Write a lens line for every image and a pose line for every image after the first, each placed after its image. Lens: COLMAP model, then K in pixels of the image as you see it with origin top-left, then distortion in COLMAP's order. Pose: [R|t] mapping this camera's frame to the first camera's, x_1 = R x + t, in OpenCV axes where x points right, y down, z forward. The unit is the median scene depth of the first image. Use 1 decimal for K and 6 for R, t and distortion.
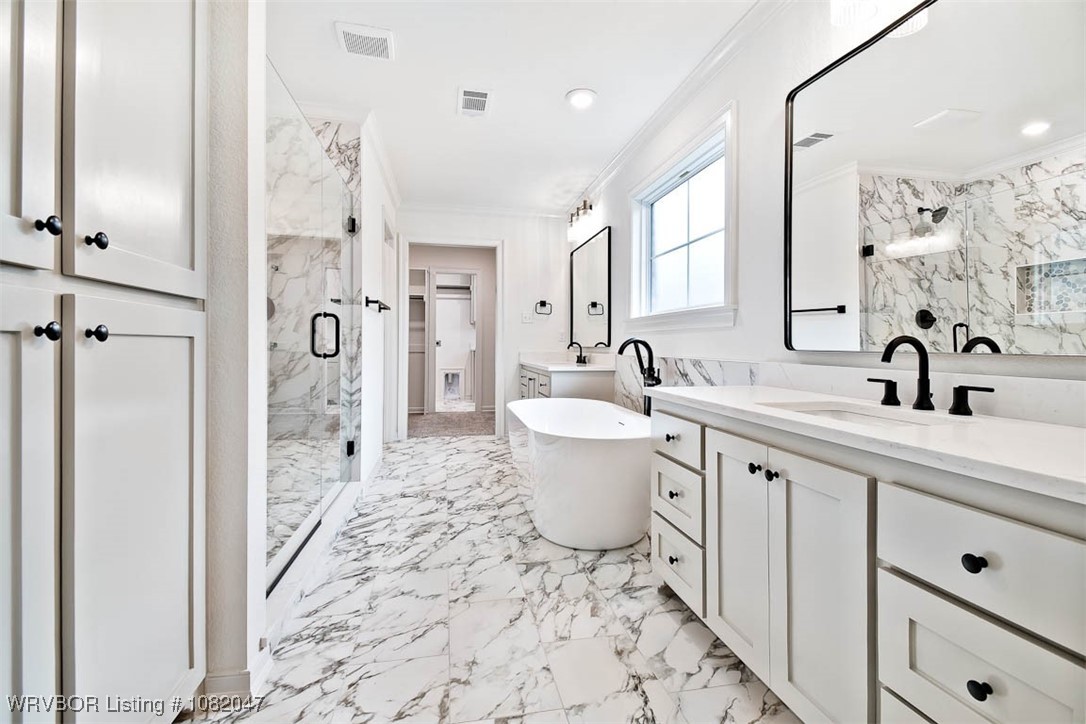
lens RADIAL K [[454.7, 0, 536.0], [0, 454.7, 353.4], [0, 0, 1]] dist [0.074320, -0.000268]
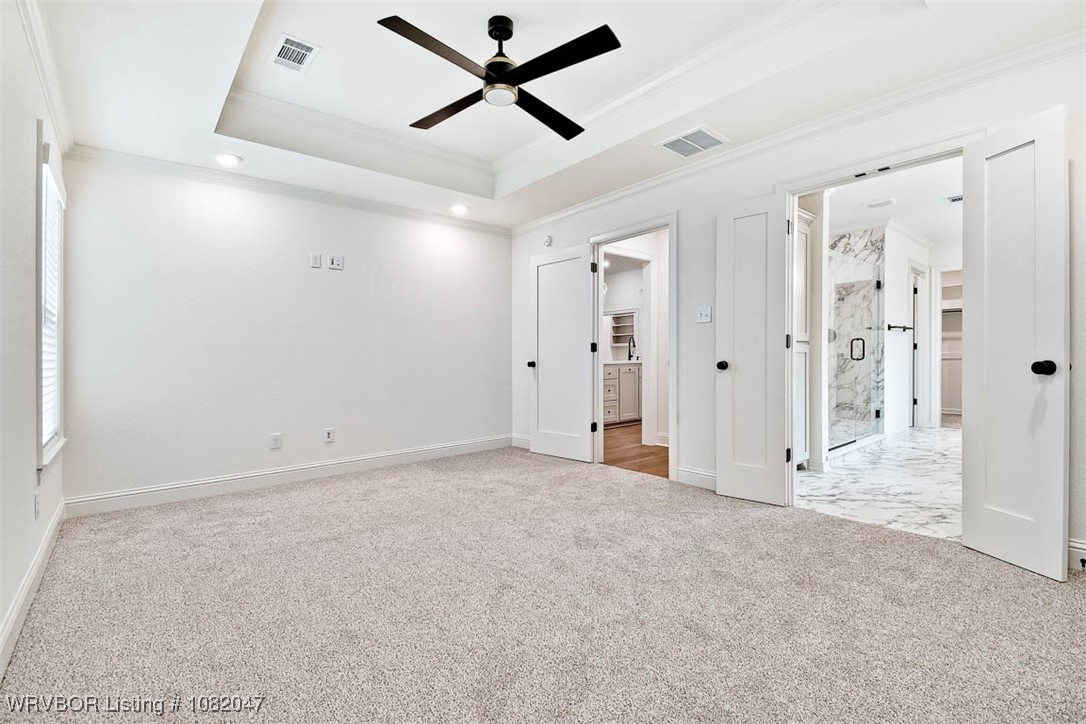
lens RADIAL K [[498.3, 0, 550.4], [0, 498.3, 358.5], [0, 0, 1]] dist [-0.004590, -0.001154]
pose [[0.493084, -0.001047, -0.869981, 0.614632], [-0.003304, 0.999990, -0.003077, 0.009078], [0.869976, 0.004392, 0.493075, -0.984706]]
